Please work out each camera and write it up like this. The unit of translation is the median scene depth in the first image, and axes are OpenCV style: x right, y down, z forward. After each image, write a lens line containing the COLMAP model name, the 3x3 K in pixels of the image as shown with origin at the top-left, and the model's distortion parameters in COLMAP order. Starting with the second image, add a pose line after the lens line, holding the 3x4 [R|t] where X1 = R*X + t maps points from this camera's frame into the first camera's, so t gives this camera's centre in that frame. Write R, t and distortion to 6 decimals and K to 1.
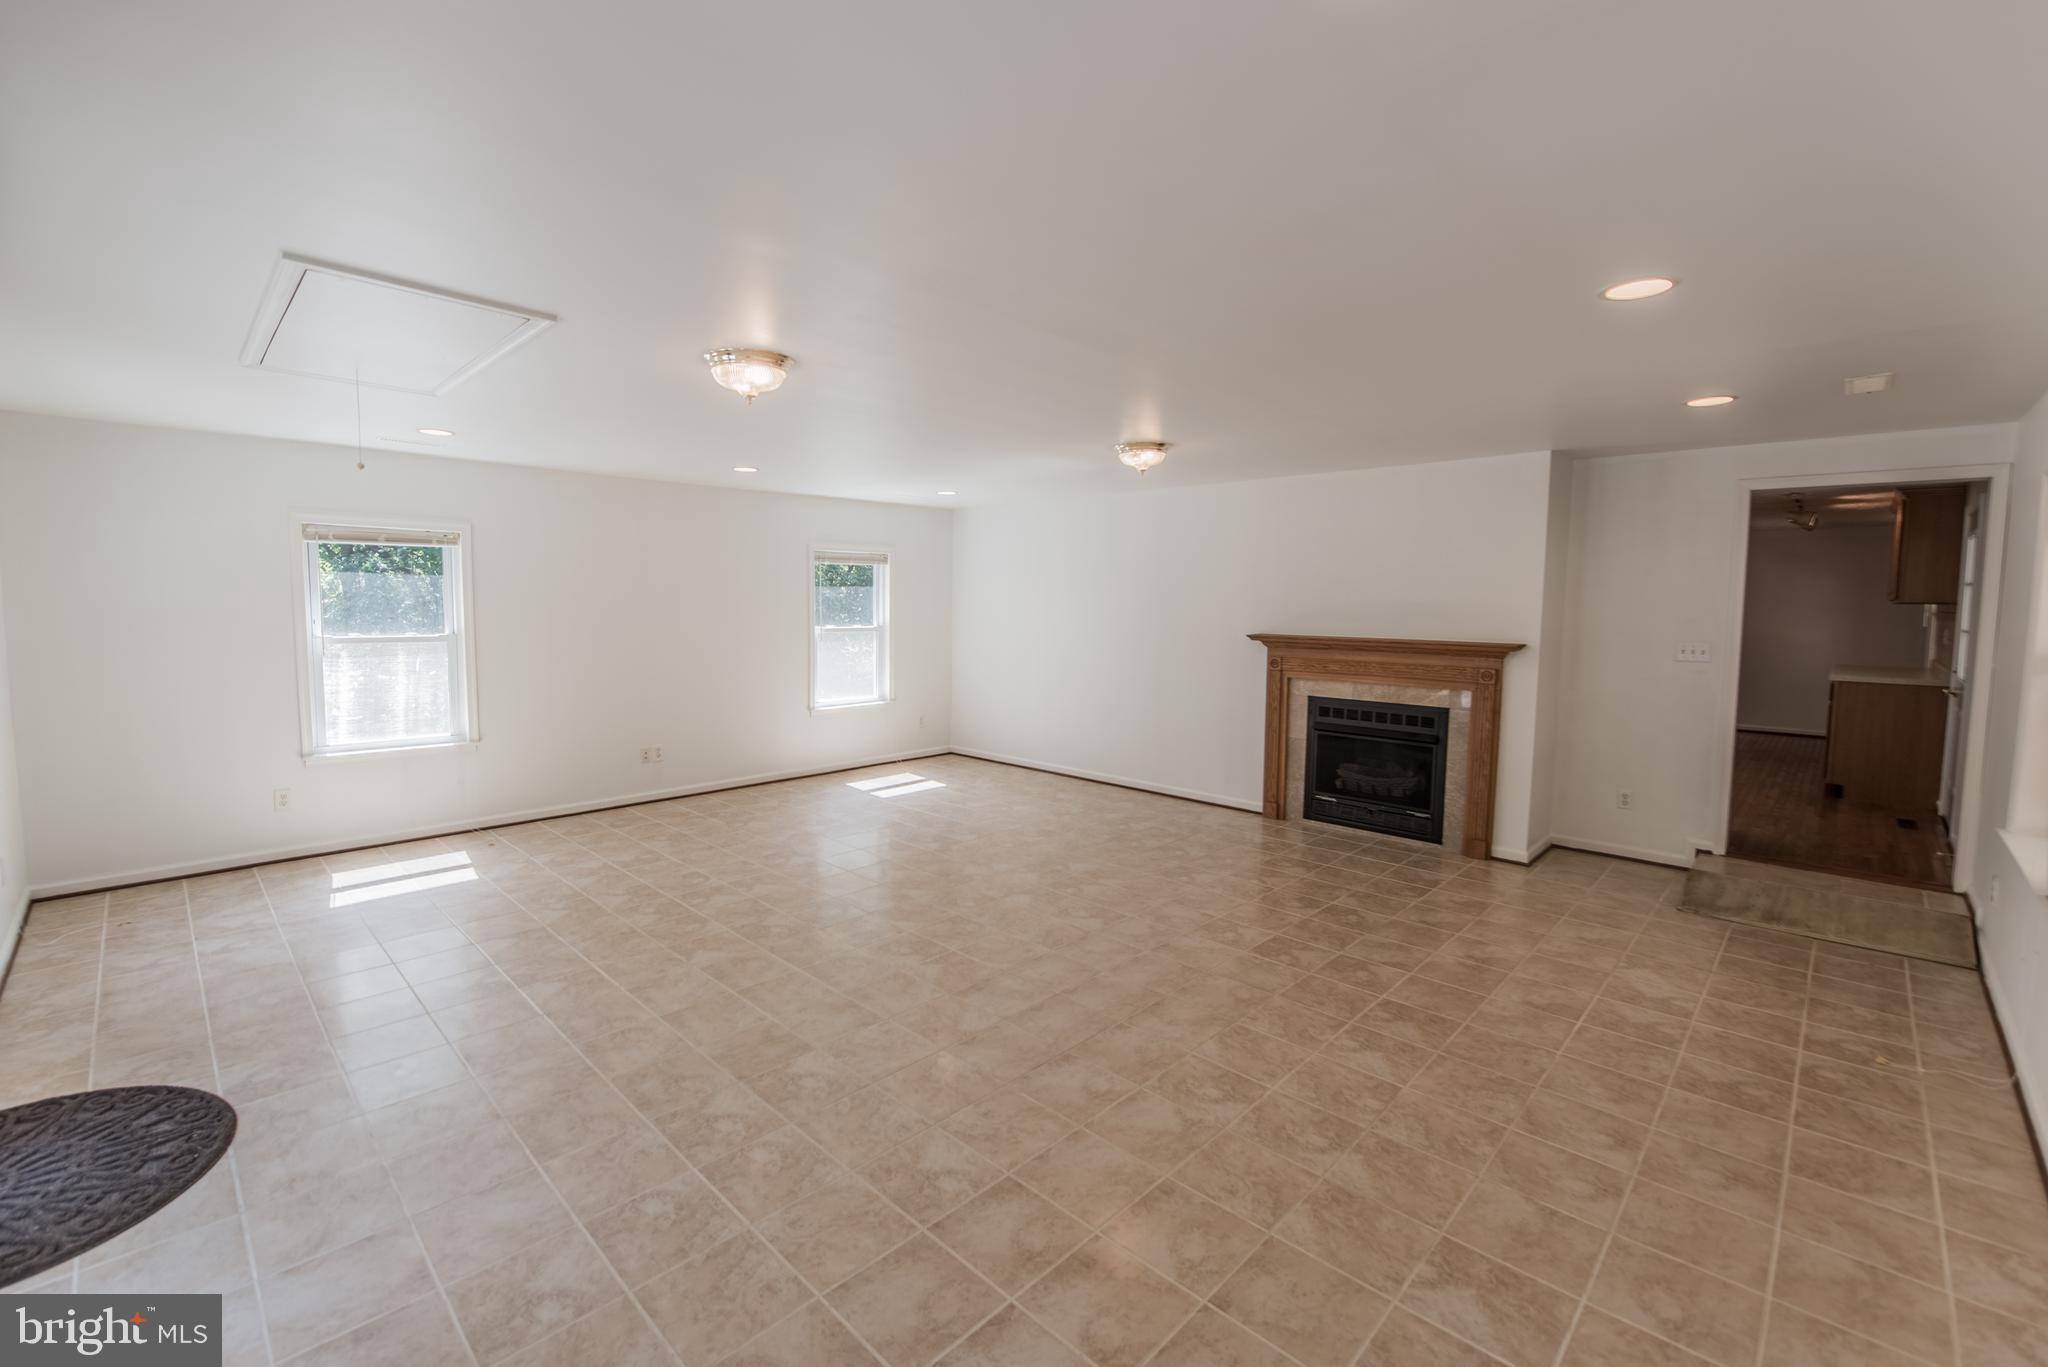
lens RADIAL K [[862.6, 0, 983.2], [0, 862.6, 680.2], [0, 0, 1]] dist [-0.016670, -0.000816]
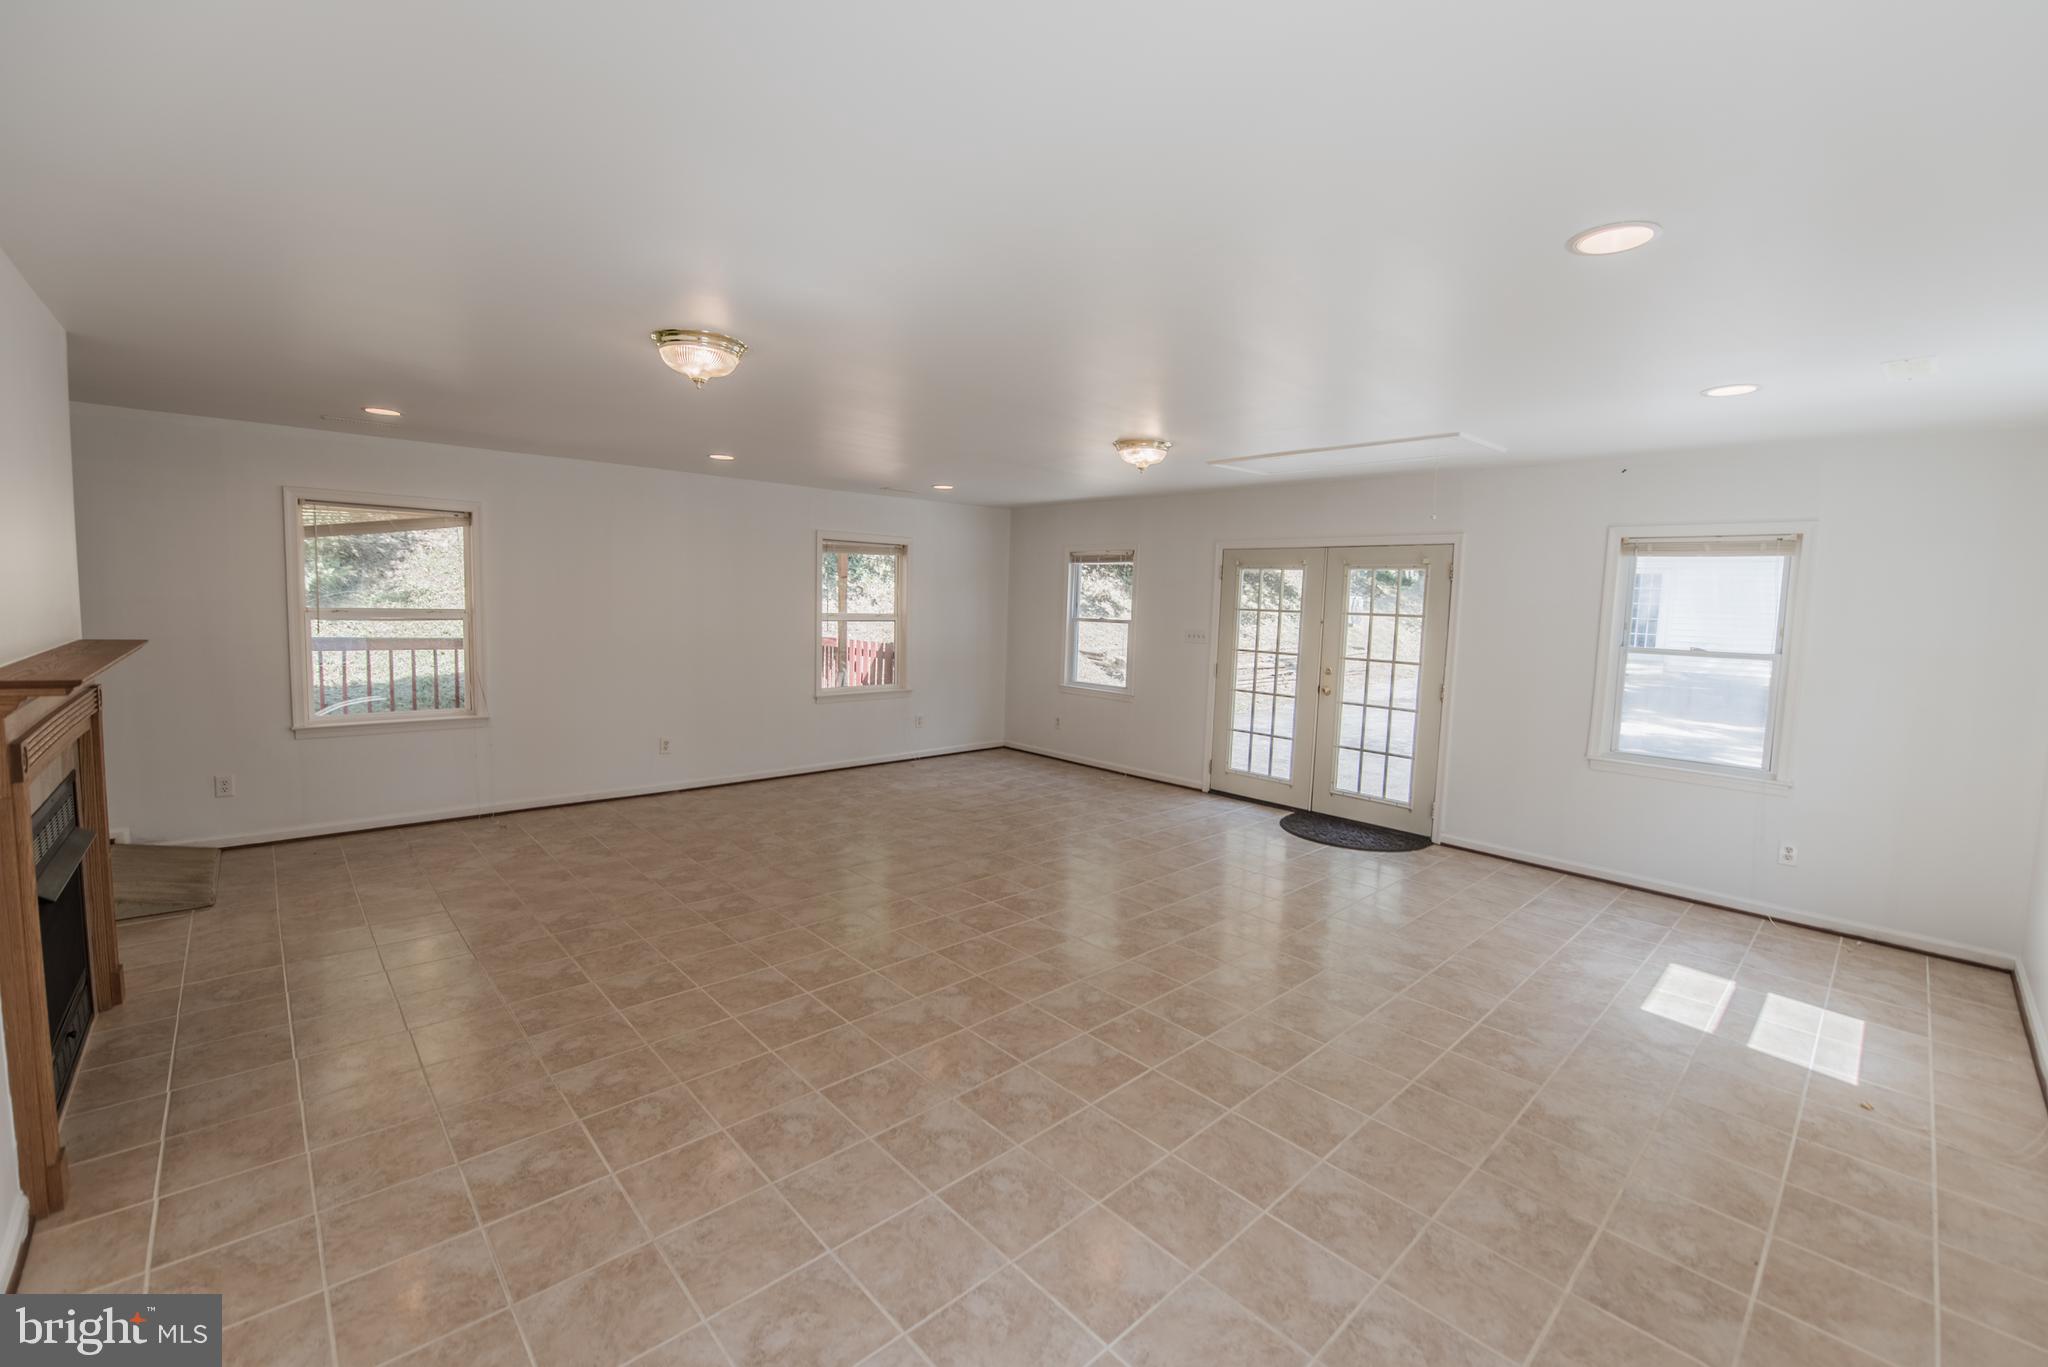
lens RADIAL K [[845.1, 0, 1016.8], [0, 845.1, 674.8], [0, 0, 1]] dist [-0.017155, -0.000687]
pose [[-0.998948, -0.037695, 0.026101, -0.078020], [-0.032203, 0.982061, 0.185795, -0.177343], [-0.032636, 0.184759, -0.982242, 1.833763]]
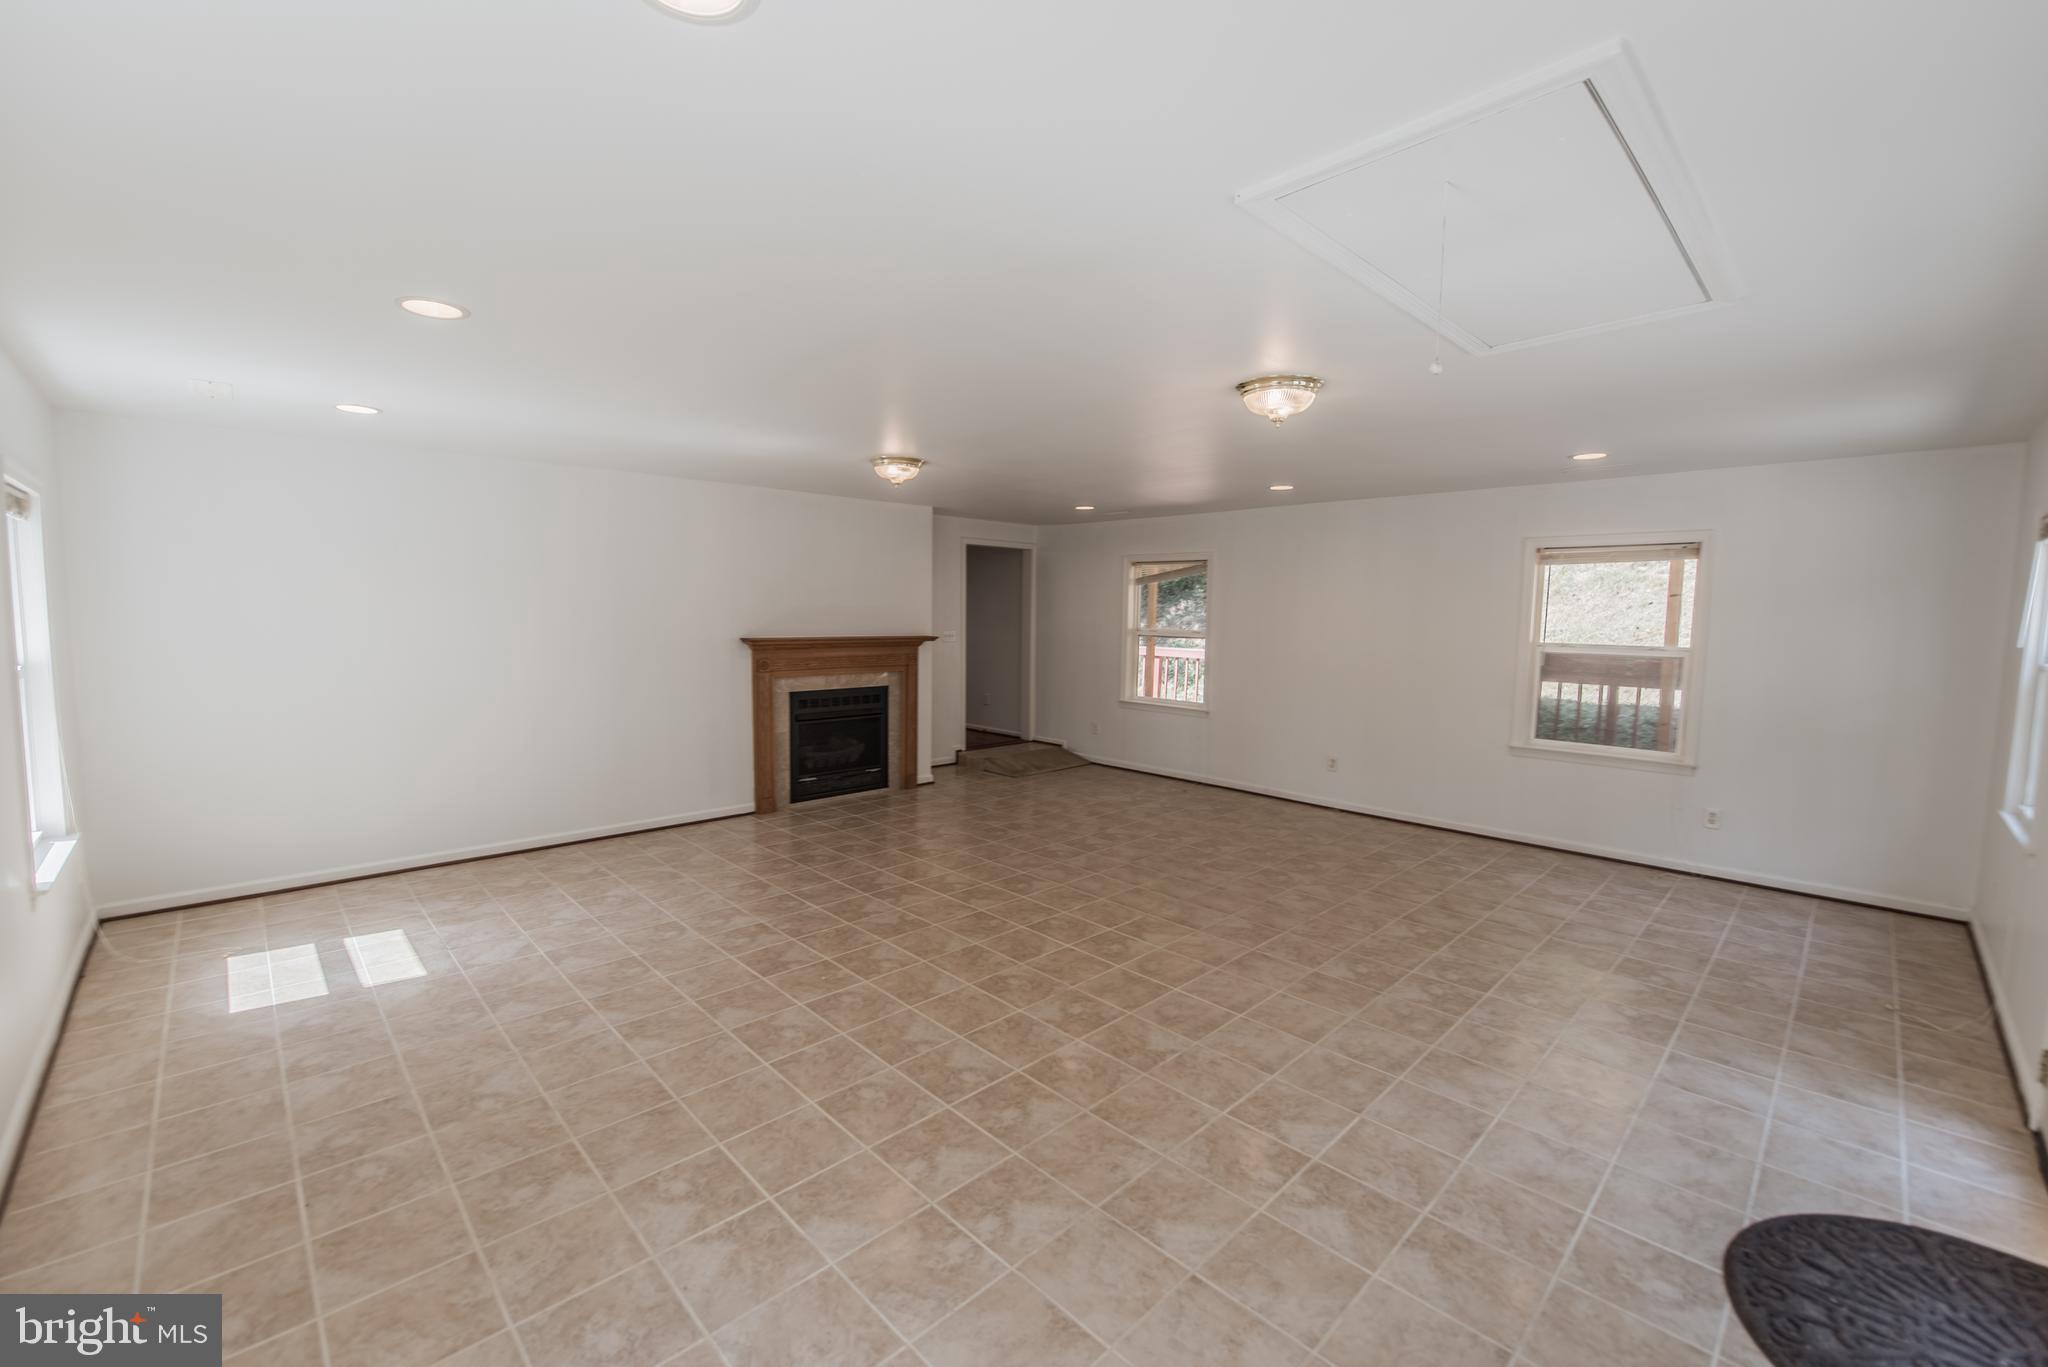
lens RADIAL K [[845.1, 0, 1016.8], [0, 845.1, 674.8], [0, 0, 1]] dist [-0.017155, -0.000687]
pose [[0.011185, -0.085167, 0.996304, -0.966395], [0.081764, 0.993108, 0.083976, -0.098758], [-0.996589, 0.080523, 0.018072, 0.957089]]
